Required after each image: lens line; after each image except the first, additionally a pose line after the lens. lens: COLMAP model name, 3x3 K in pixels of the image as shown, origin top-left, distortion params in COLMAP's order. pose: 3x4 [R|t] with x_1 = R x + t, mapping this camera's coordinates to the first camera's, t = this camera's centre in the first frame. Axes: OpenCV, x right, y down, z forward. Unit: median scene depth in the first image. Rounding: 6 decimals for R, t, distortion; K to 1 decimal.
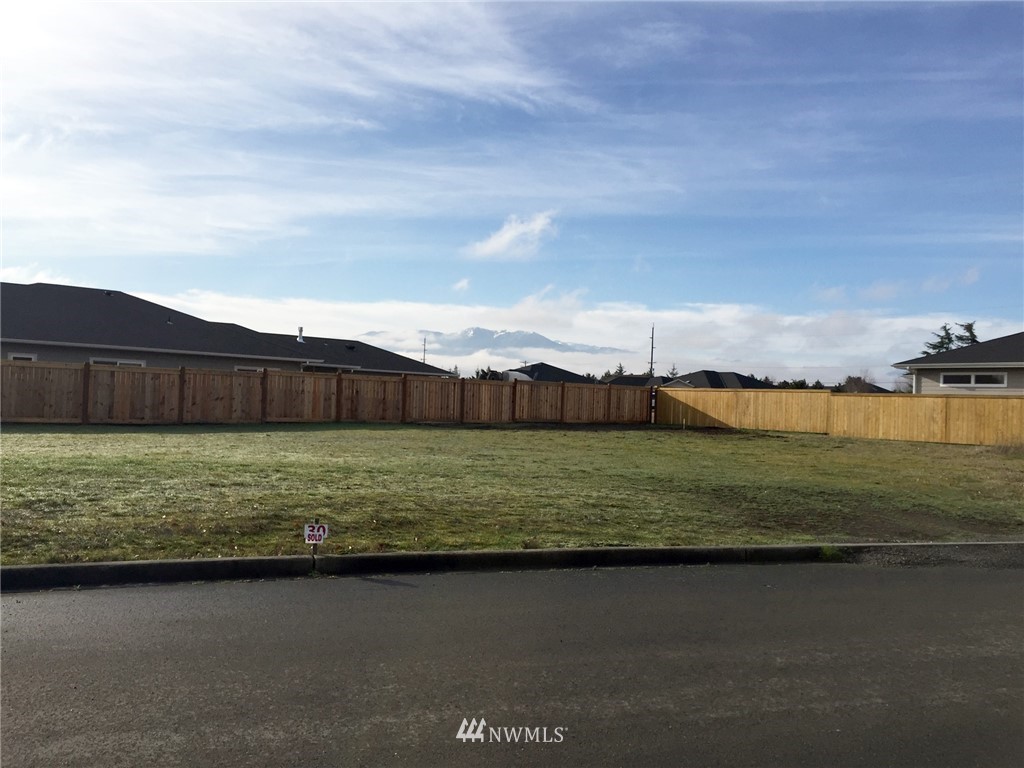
lens RADIAL K [[866.0, 0, 512.0], [0, 866.0, 384.0], [0, 0, 1]] dist [0.071290, -0.060615]
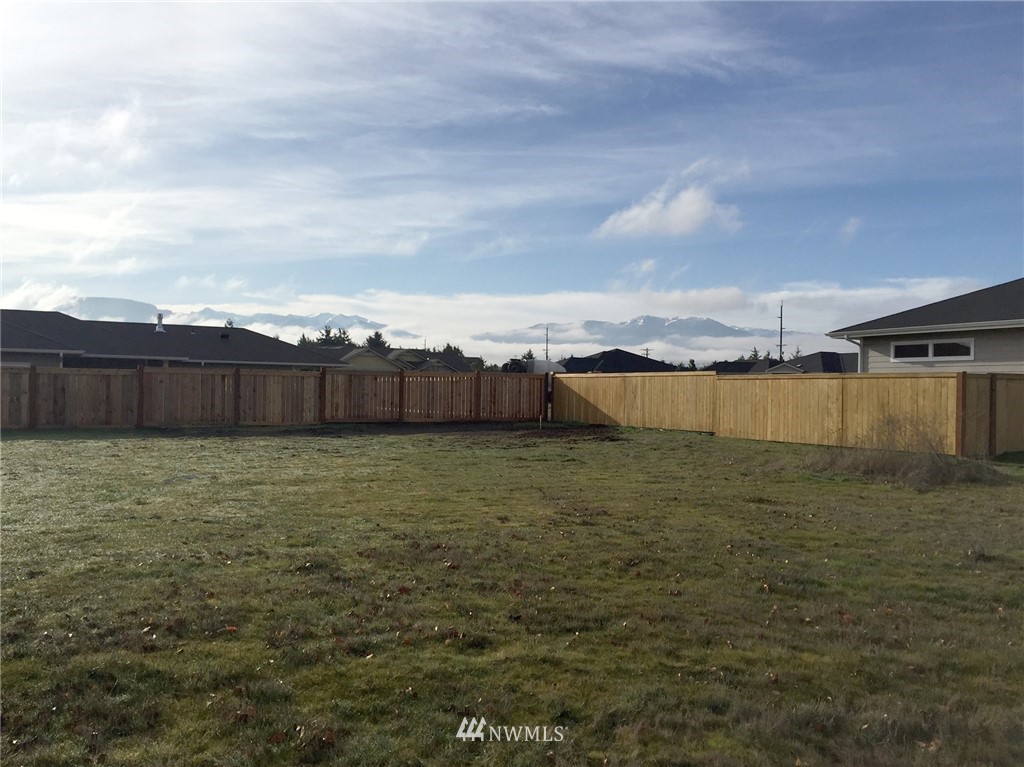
lens RADIAL K [[894.5, 0, 519.5], [0, 894.5, 384.7], [0, 0, 1]] dist [0.071997, -0.004657]
pose [[0.981675, -0.023240, -0.189141, 0.329677], [0.025141, 0.999655, 0.007657, 0.007645], [0.188898, -0.012272, 0.981920, 0.243069]]
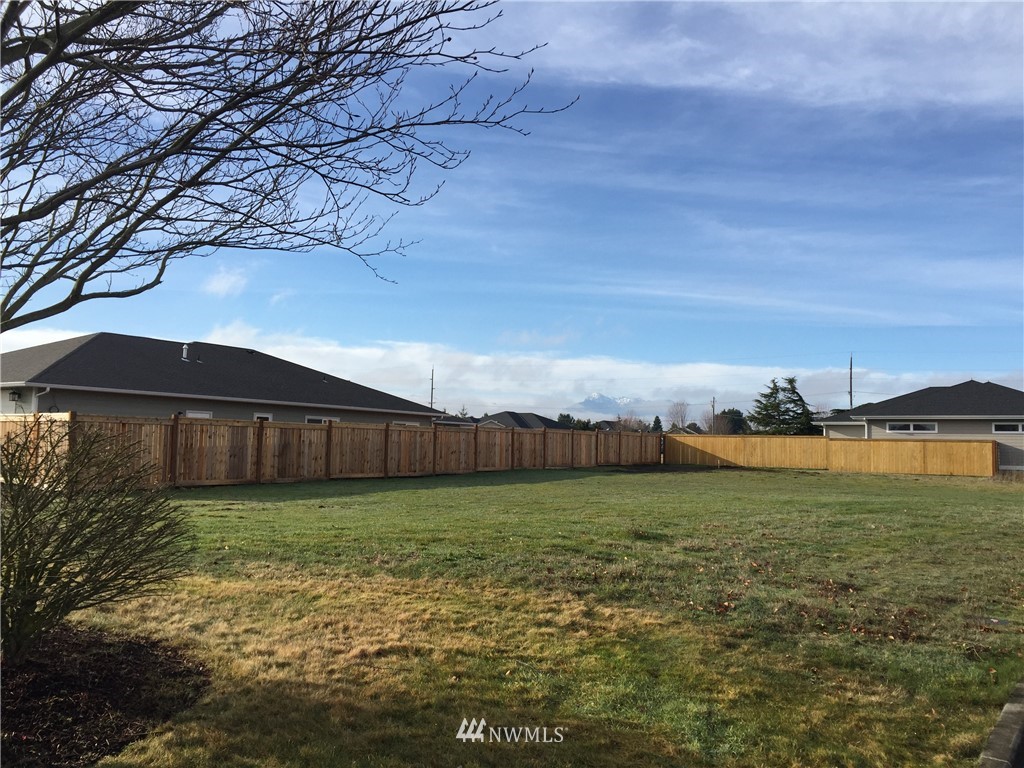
lens RADIAL K [[870.0, 0, 512.0], [0, 870.0, 384.0], [0, 0, 1]] dist [0.075221, -0.080741]
pose [[0.938288, 0.007696, 0.345769, -0.520396], [0.006912, 0.999135, -0.040994, -0.019954], [-0.345786, 0.040854, 0.937424, -0.079984]]
